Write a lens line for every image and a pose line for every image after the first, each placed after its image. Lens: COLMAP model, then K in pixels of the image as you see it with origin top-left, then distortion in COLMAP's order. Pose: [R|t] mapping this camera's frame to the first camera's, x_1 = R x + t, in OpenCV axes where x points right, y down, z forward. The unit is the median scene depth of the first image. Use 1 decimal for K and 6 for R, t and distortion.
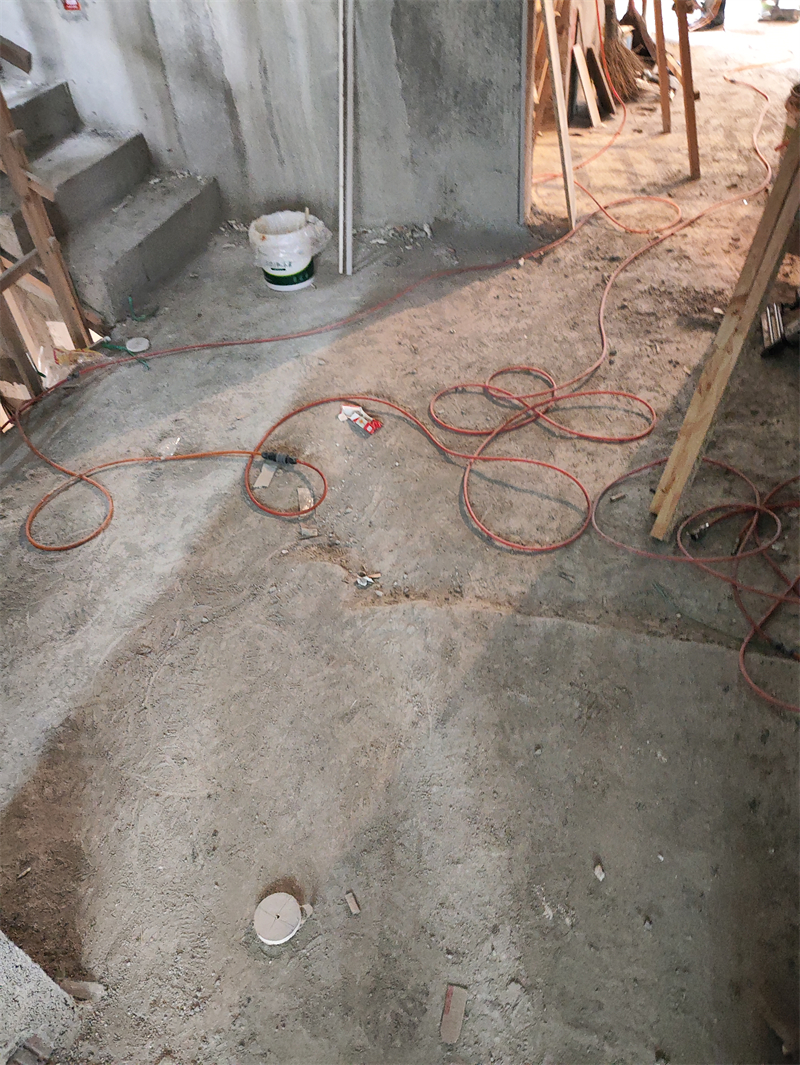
lens RADIAL K [[796.3, 0, 400.0], [0, 796.3, 532.5], [0, 0, 1]] dist [0.030761, -0.040350]
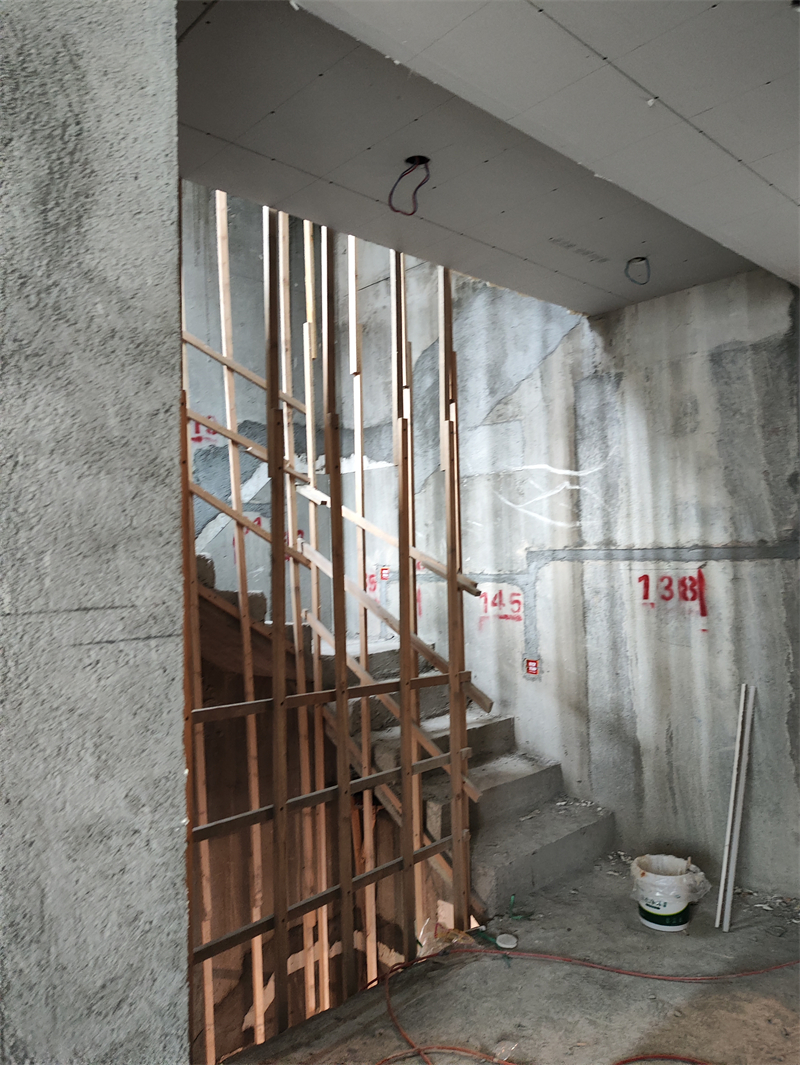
lens RADIAL K [[778.2, 0, 400.0], [0, 778.2, 532.5], [0, 0, 1]] dist [0.024485, -0.025816]
pose [[0.868882, 0.034688, -0.493802, 0.047582], [-0.361796, 0.725337, -0.585654, 0.034311], [0.337858, 0.687519, 0.642782, -0.105672]]
